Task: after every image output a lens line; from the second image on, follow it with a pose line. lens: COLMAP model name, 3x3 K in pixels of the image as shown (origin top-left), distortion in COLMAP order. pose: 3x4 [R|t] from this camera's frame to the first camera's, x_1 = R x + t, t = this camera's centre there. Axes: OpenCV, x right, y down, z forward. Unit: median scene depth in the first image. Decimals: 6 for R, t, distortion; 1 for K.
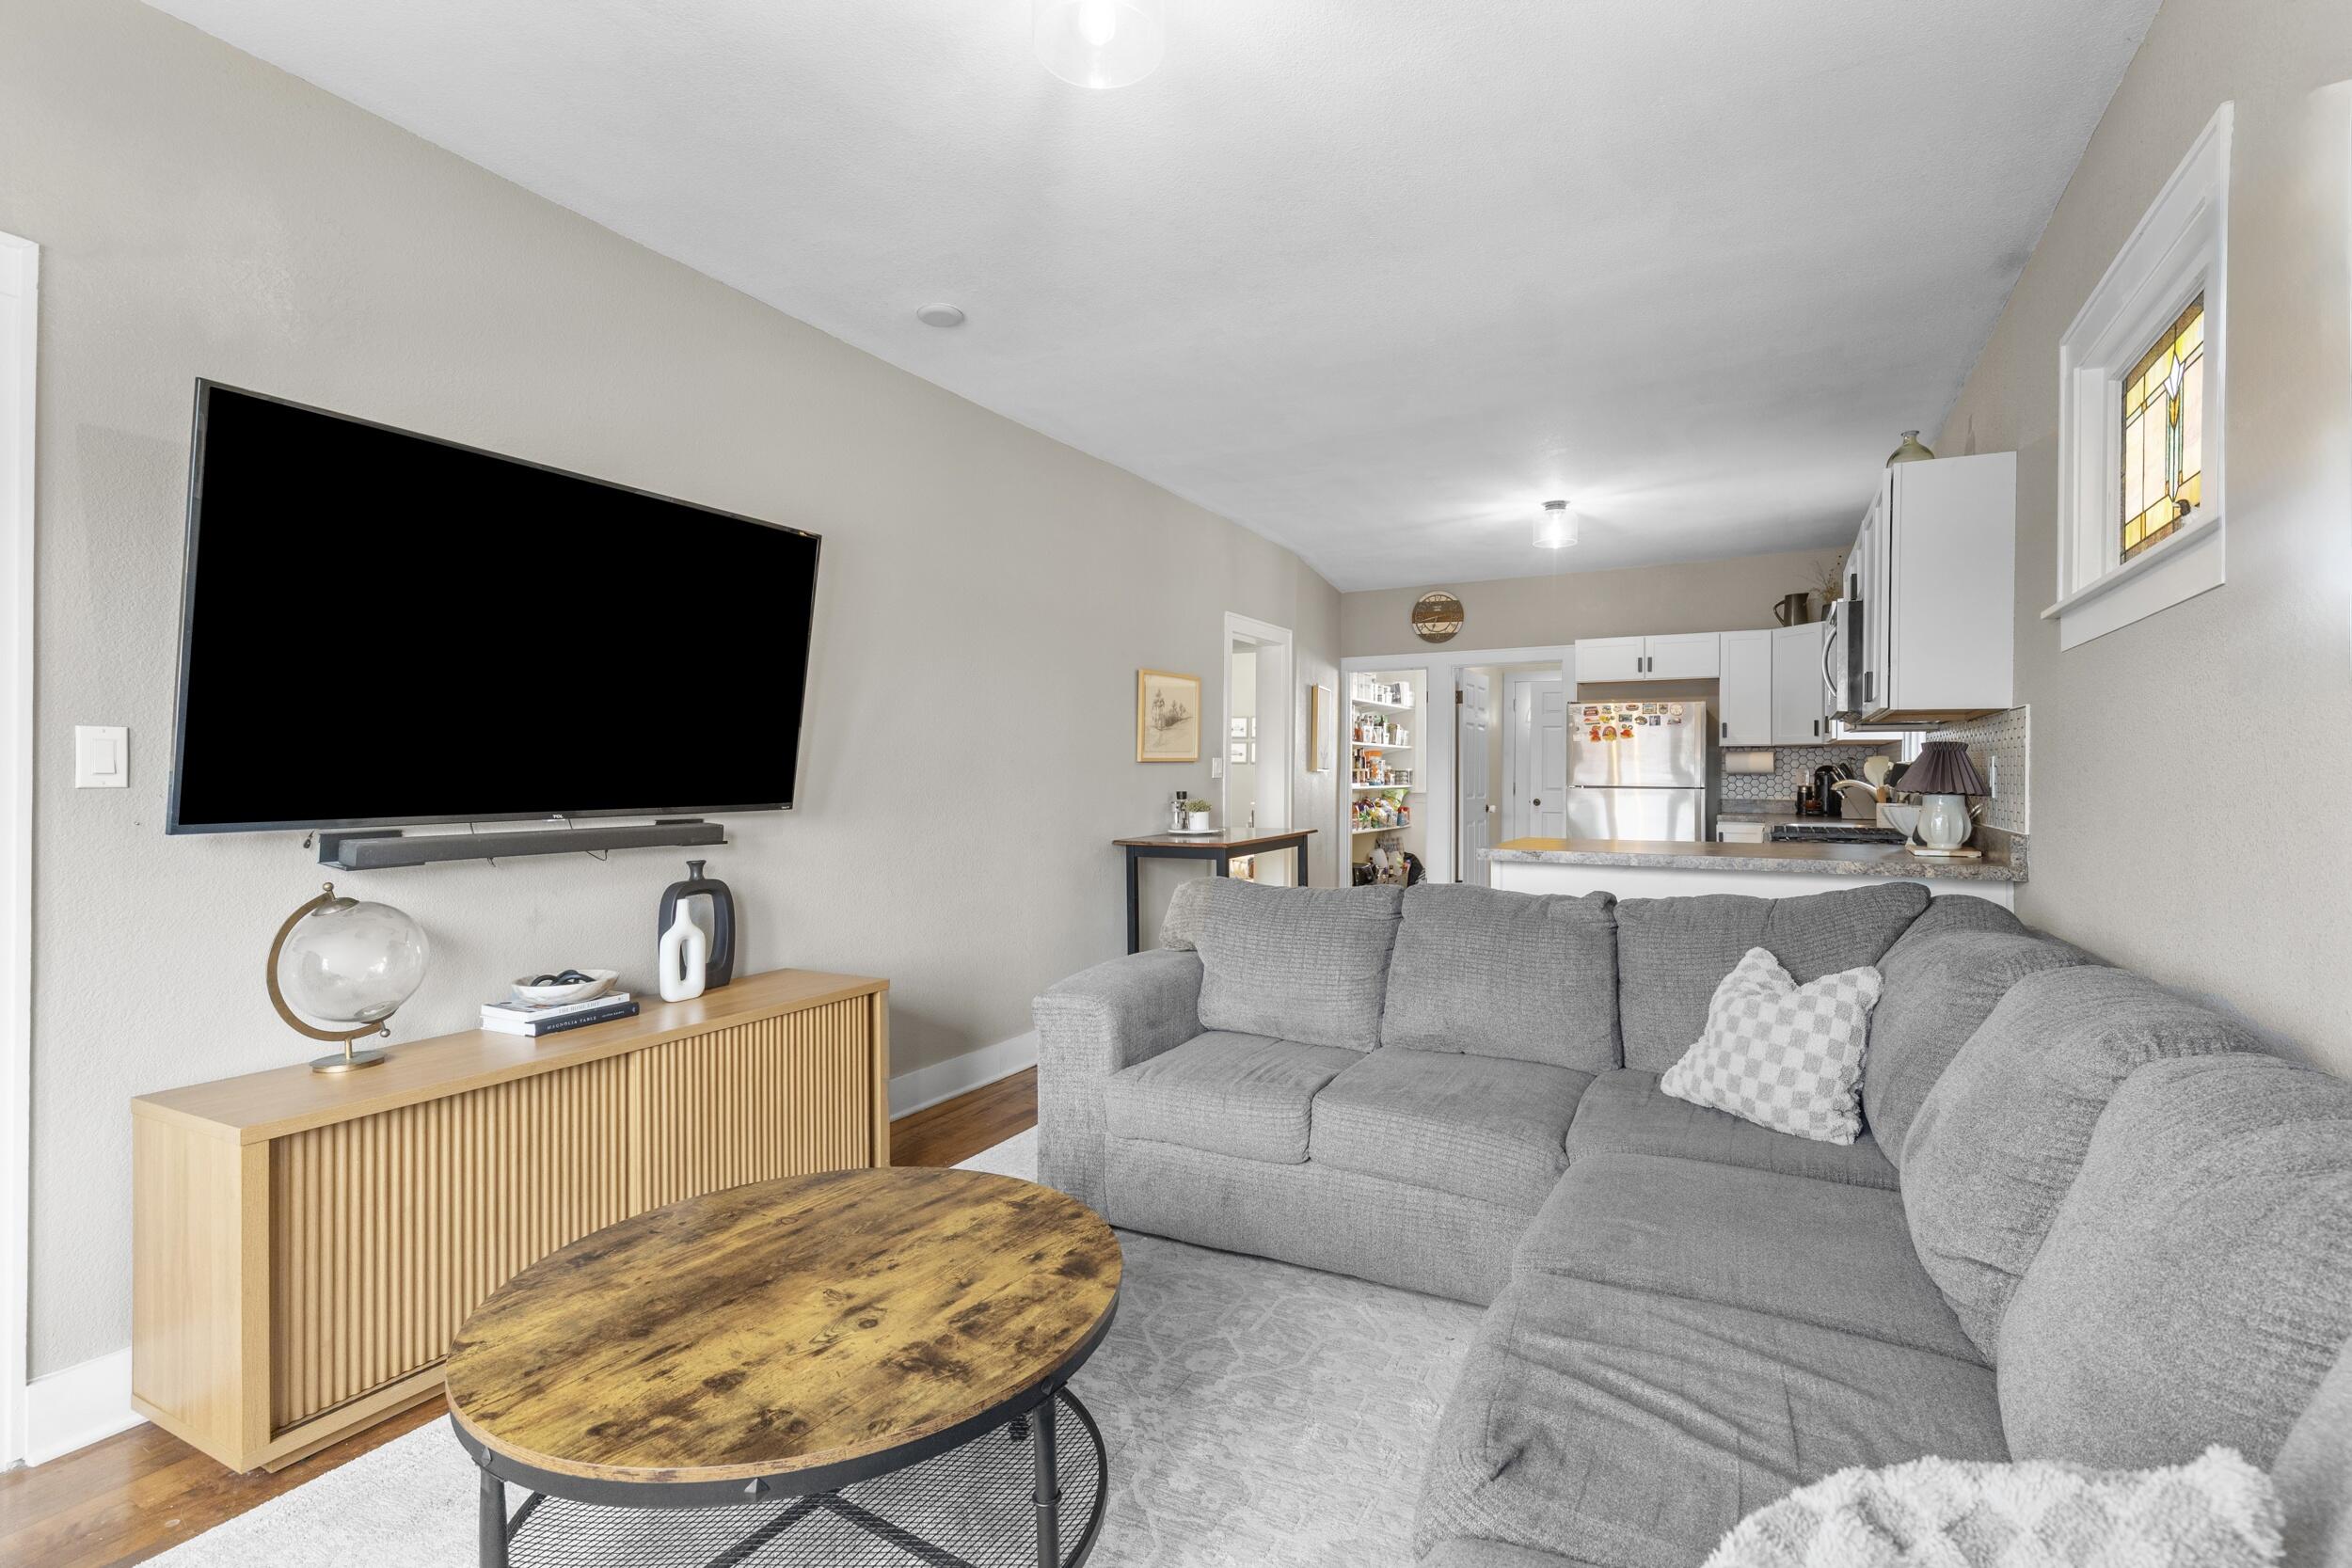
lens RADIAL K [[1063.0, 0, 1178.3], [0, 1063.0, 781.8], [0, 0, 1]] dist [0.003477, 0.000326]
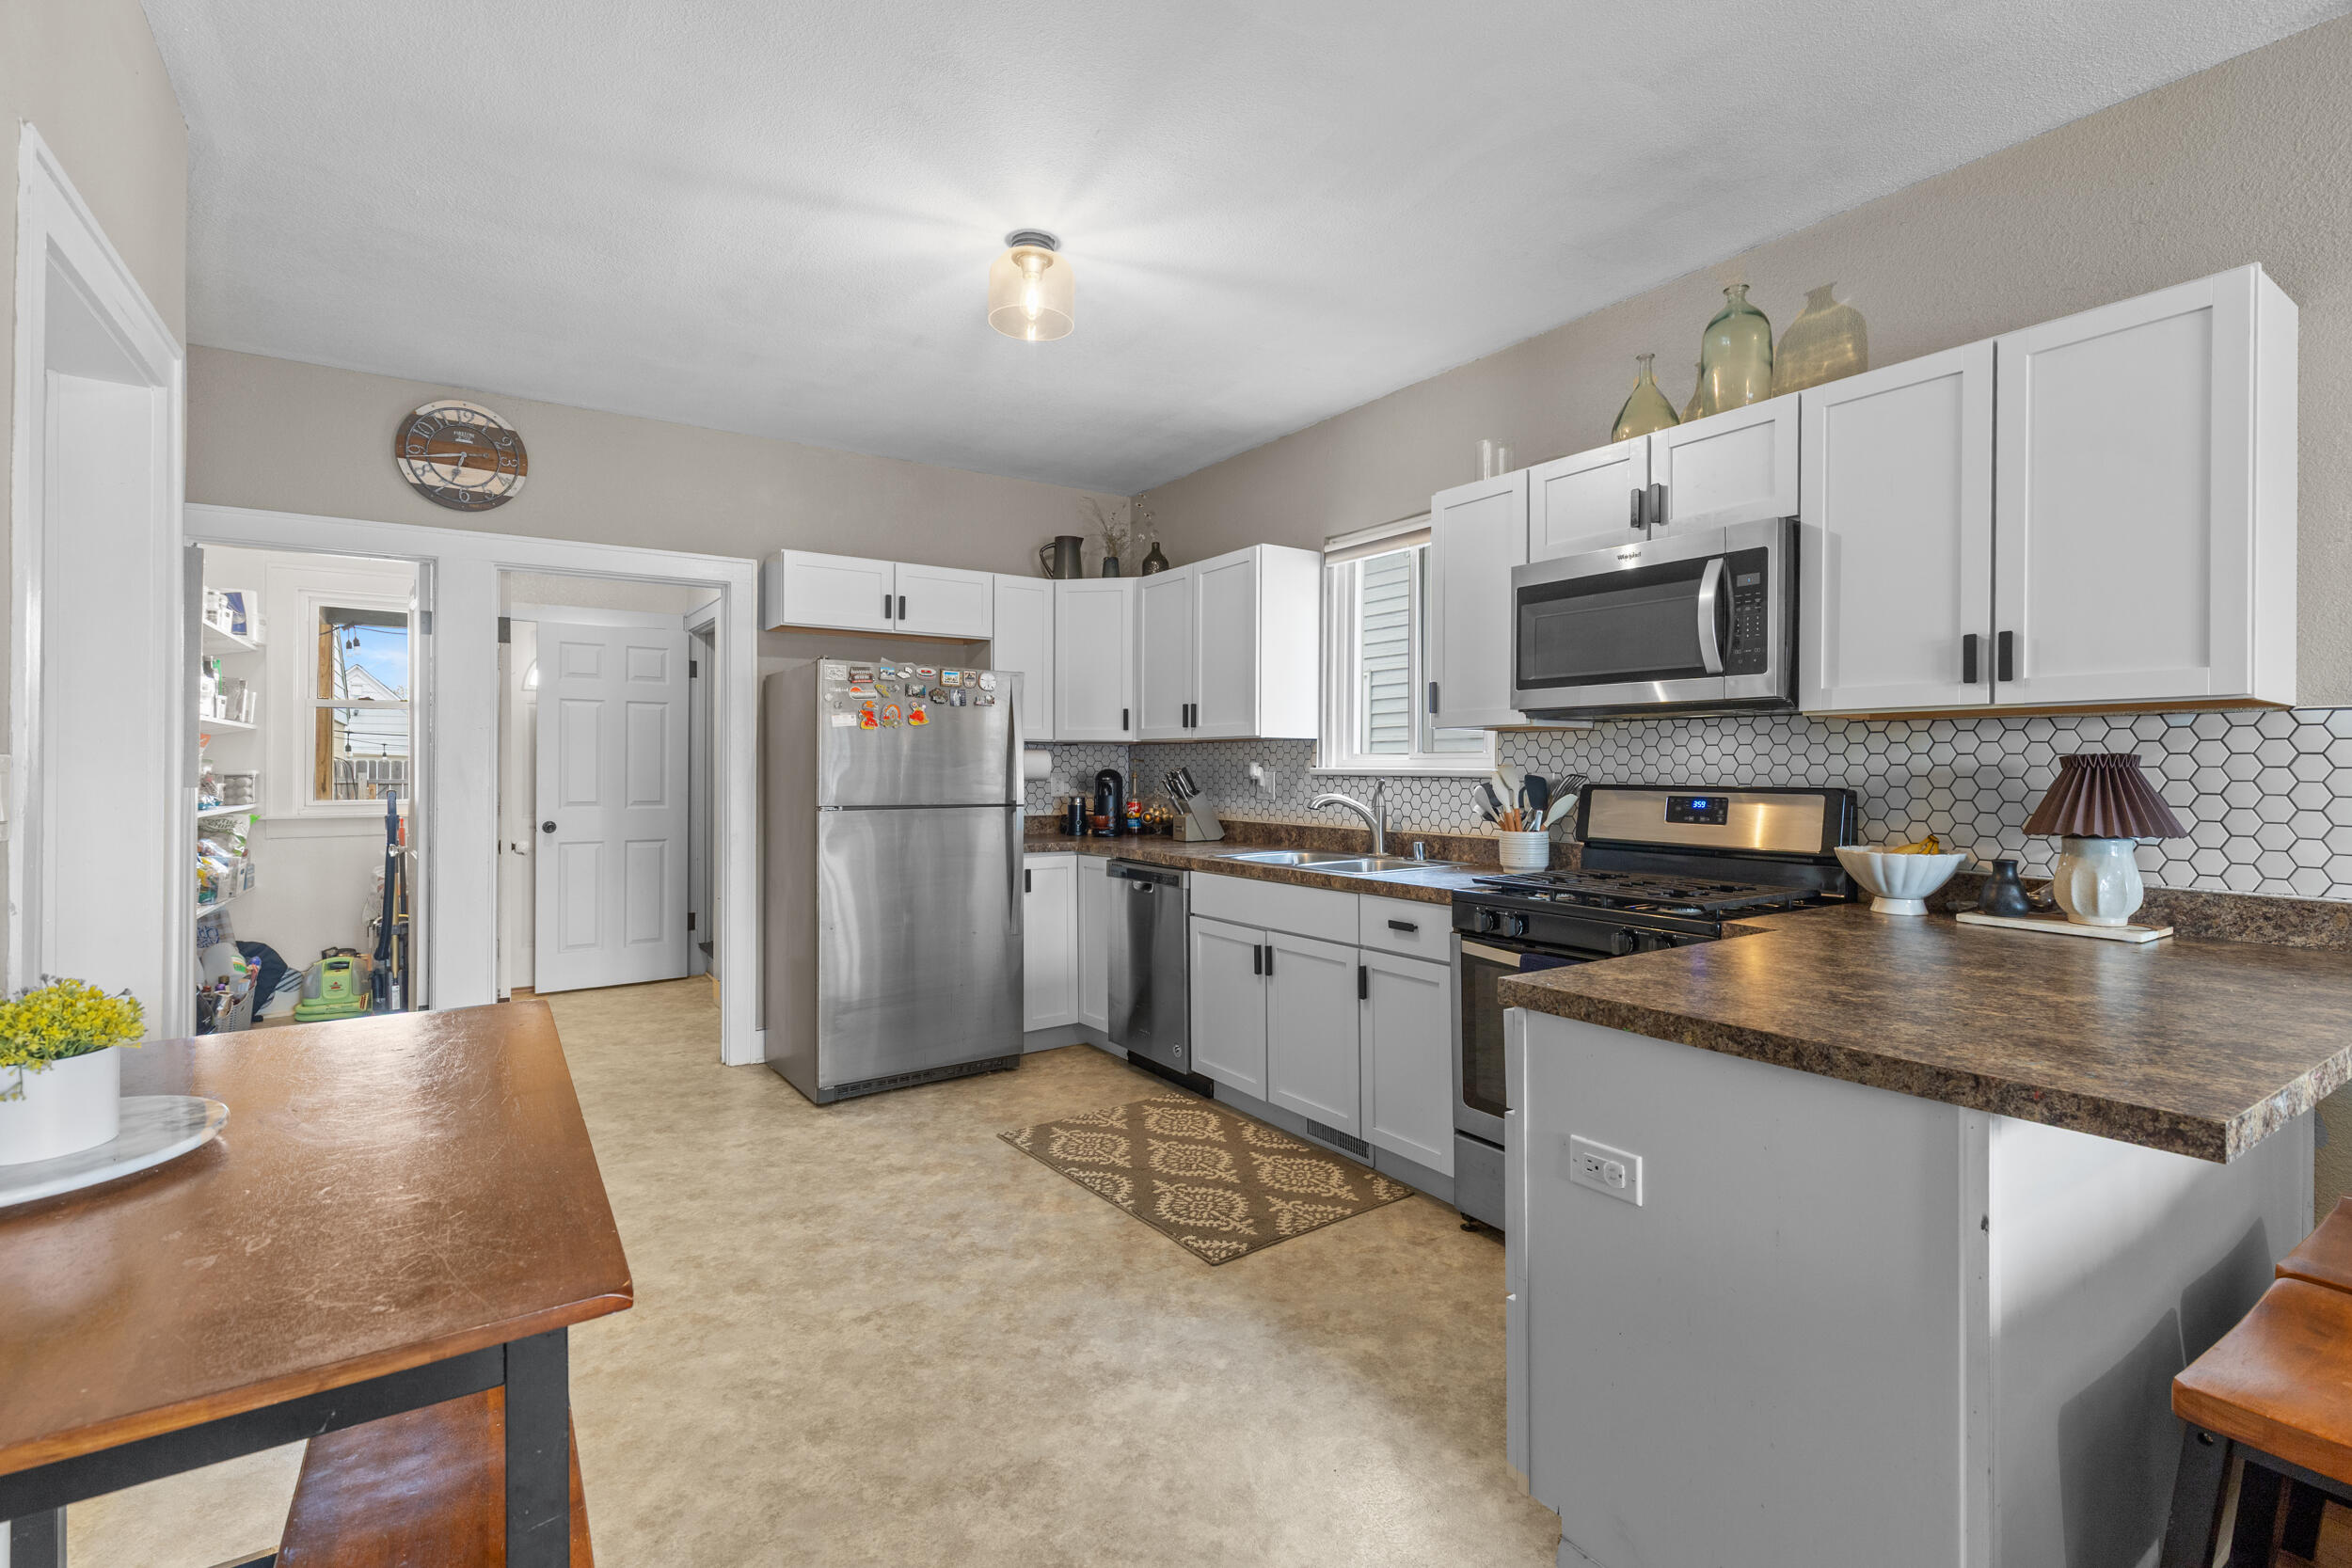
lens RADIAL K [[1063.0, 0, 1182.3], [0, 1063.0, 767.3], [0, 0, 1]] dist [0.003477, 0.000326]
pose [[0.460387, -0.004619, 0.887706, -0.030425], [0.007623, 0.999970, 0.001250, -0.014463], [-0.887686, 0.006191, 0.460408, 0.502199]]
